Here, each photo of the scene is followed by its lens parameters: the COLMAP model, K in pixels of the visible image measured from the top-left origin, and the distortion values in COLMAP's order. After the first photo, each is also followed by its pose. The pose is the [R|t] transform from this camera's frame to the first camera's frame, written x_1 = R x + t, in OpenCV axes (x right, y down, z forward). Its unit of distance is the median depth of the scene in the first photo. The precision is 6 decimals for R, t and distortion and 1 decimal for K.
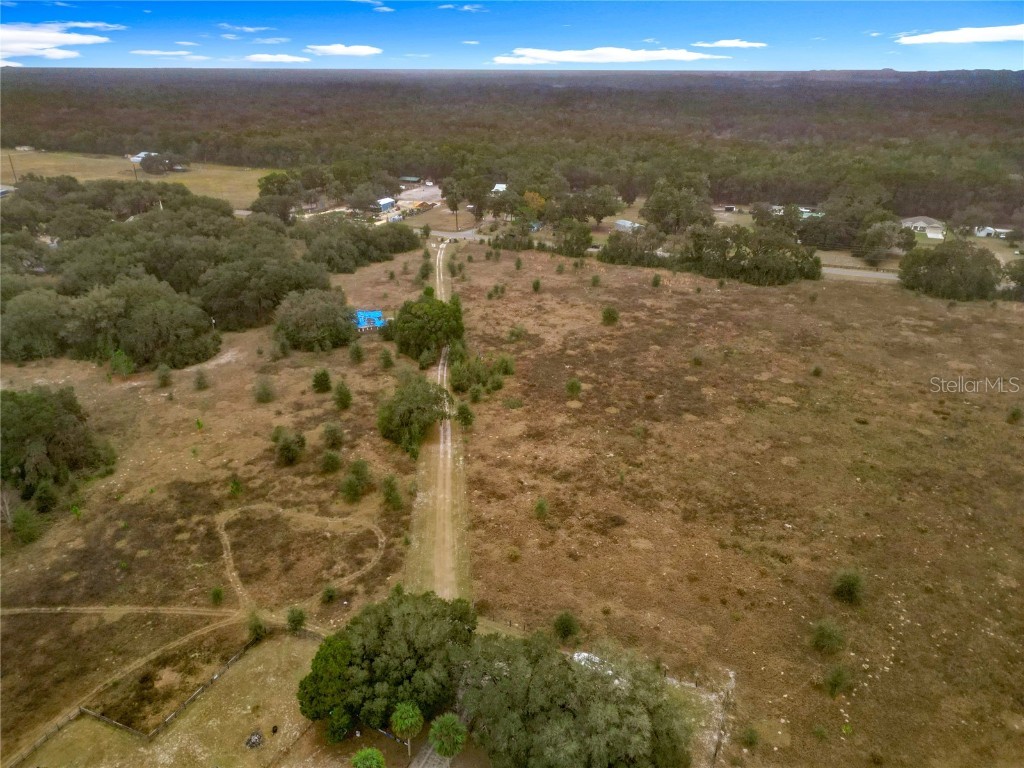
lens RADIAL K [[716.2, 0, 510.2], [0, 716.2, 382.9], [0, 0, 1]] dist [0.044203, -0.034891]
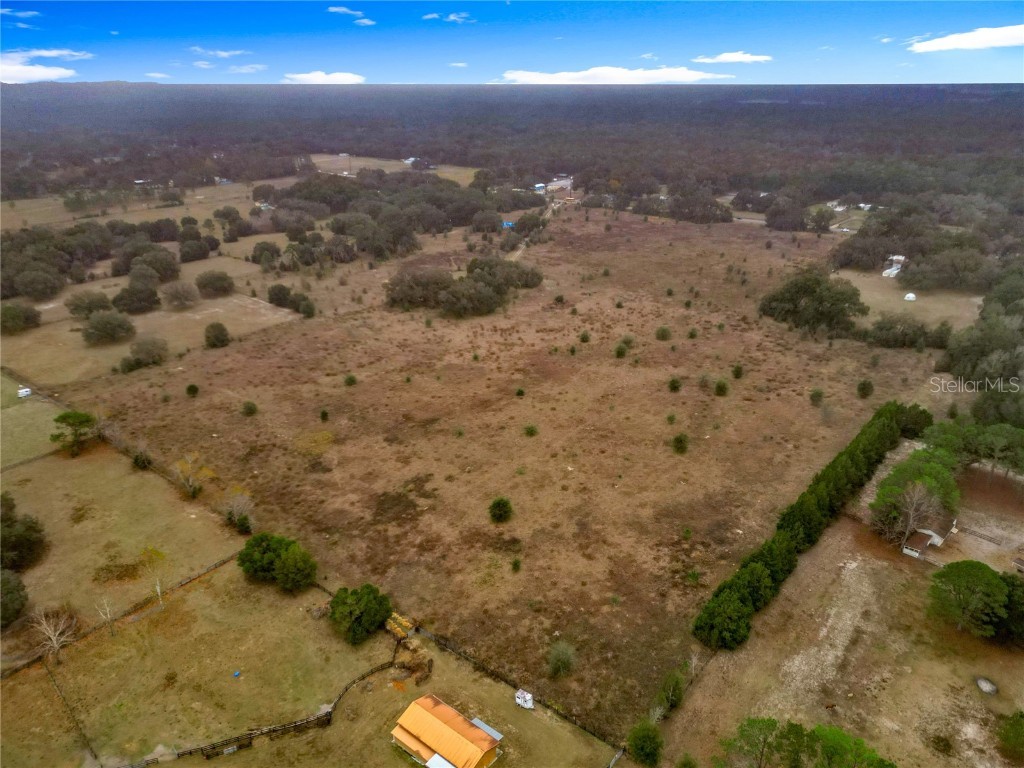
lens RADIAL K [[716.2, 0, 511.9], [0, 716.2, 380.0], [0, 0, 1]] dist [0.044203, -0.034891]
pose [[0.960313, 0.092872, -0.263009, 0.281348], [-0.096975, 0.995283, -0.002631, 0.246225], [0.261524, 0.028032, 0.964790, -0.746661]]
